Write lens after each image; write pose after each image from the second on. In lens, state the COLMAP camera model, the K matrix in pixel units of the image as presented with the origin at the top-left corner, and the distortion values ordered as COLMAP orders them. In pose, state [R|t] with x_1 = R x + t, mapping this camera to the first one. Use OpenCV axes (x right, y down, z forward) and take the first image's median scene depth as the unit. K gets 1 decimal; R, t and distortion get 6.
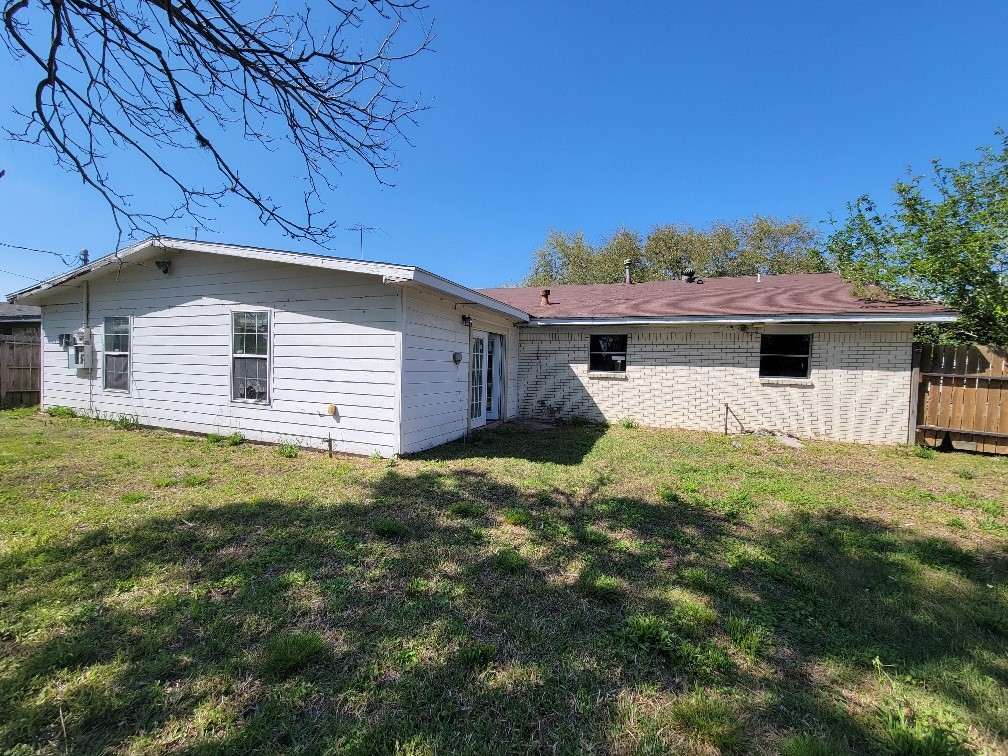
lens RADIAL K [[418.7, 0, 504.0], [0, 418.7, 374.9], [0, 0, 1]] dist [-0.000304, -0.000047]
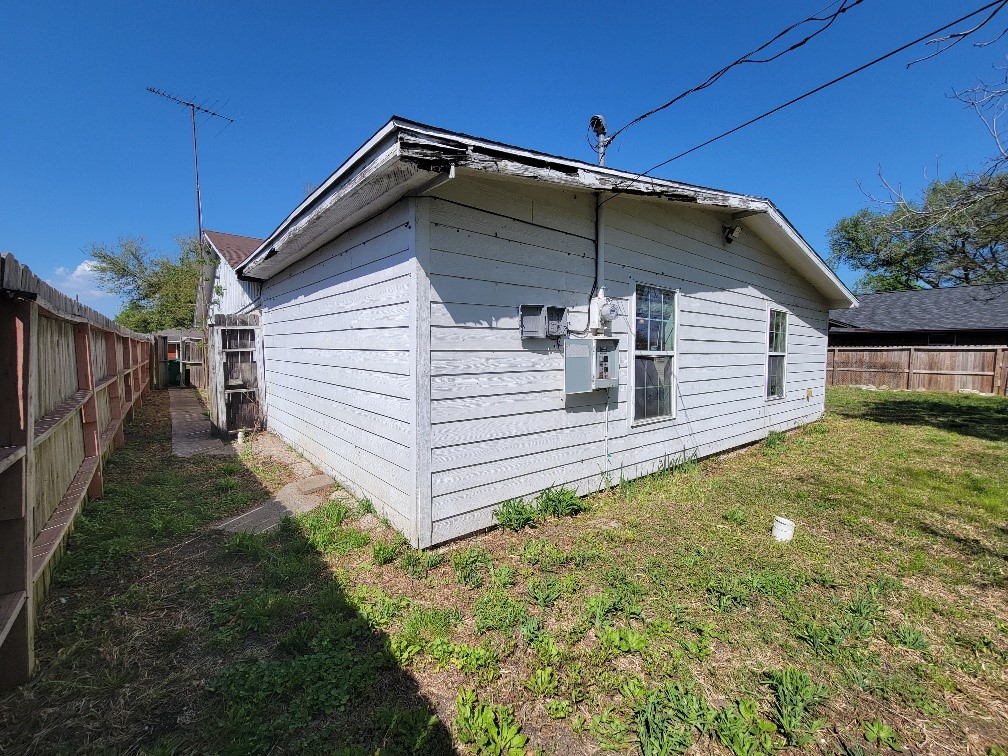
lens RADIAL K [[418.7, 0, 503.6], [0, 418.7, 376.4], [0, 0, 1]] dist [-0.000304, -0.000047]
pose [[0.464674, -0.073252, 0.882447, -1.567374], [0.027299, 0.997284, 0.068410, -0.066729], [-0.885061, -0.007699, 0.465411, 0.950790]]
